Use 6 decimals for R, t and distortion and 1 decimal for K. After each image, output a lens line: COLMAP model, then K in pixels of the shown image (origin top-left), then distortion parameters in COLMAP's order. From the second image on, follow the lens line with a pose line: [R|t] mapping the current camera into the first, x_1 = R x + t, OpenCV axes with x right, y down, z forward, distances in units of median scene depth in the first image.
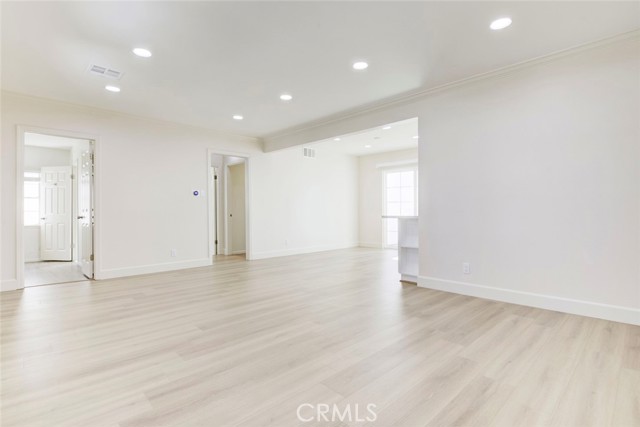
lens RADIAL K [[310.3, 0, 319.2], [0, 310.3, 217.7], [0, 0, 1]] dist [-0.002201, -0.001317]
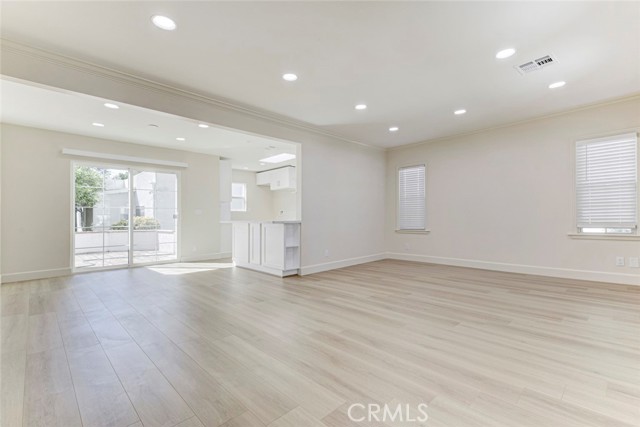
lens RADIAL K [[285.8, 0, 322.1], [0, 285.8, 211.4], [0, 0, 1]] dist [0.025971, -0.000227]
pose [[0.006858, 0.020603, 0.999764, -0.868753], [0.029869, 0.999337, -0.020799, -0.016722], [-0.999530, 0.030005, 0.006238, 0.904900]]
